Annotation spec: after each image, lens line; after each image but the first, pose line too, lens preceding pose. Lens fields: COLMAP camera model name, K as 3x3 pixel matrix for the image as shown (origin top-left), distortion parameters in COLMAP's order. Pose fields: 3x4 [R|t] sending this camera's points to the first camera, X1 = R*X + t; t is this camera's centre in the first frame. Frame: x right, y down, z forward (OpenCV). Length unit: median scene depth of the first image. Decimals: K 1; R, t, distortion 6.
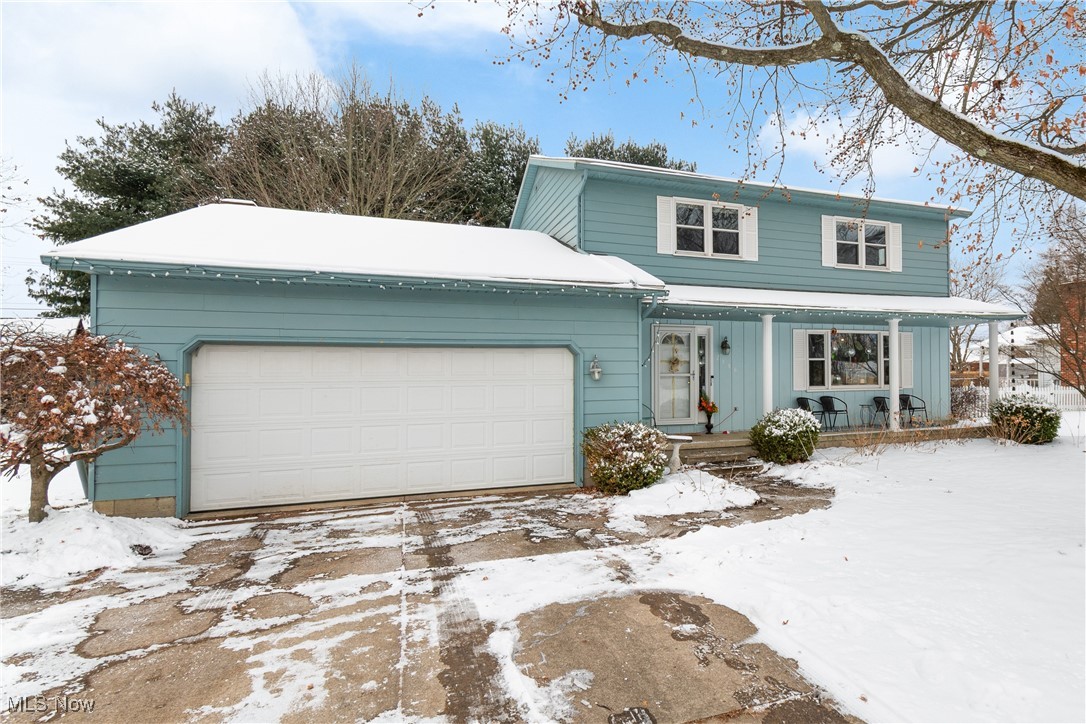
lens RADIAL K [[468.3, 0, 560.5], [0, 468.3, 350.5], [0, 0, 1]] dist [0.002956, -0.000638]
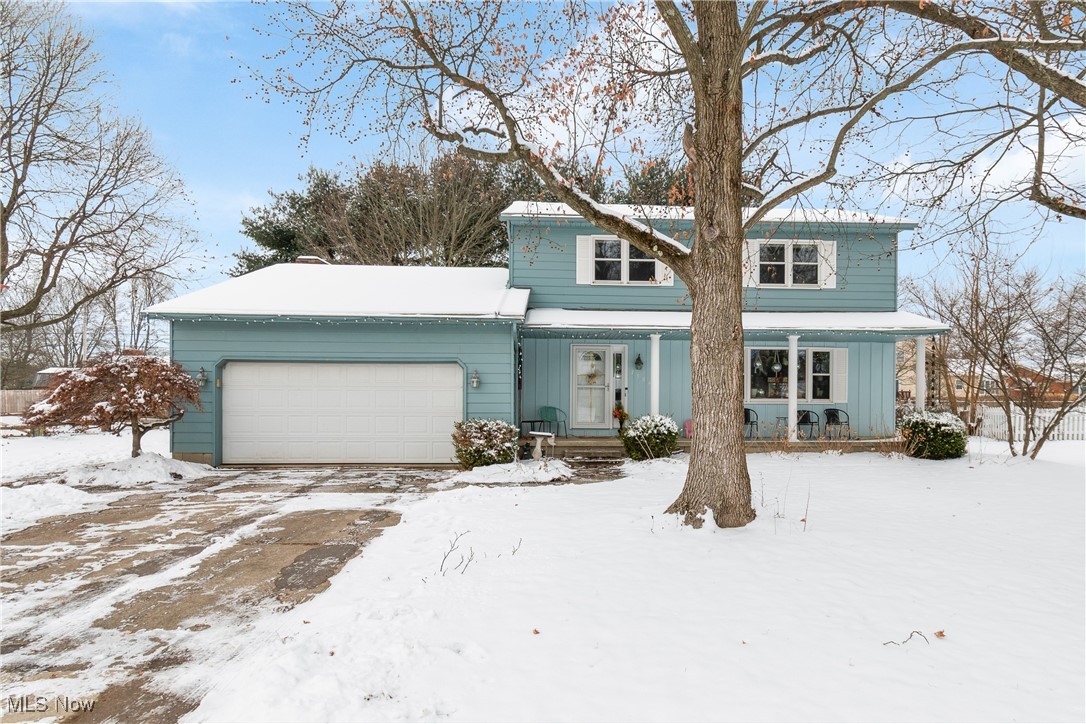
lens RADIAL K [[468.3, 0, 559.3], [0, 468.3, 375.6], [0, 0, 1]] dist [0.002956, -0.000638]
pose [[0.963972, 0.004424, -0.265966, 0.746870], [-0.000292, 0.999879, 0.015572, 0.009607], [0.266002, -0.014933, 0.963857, -0.249980]]
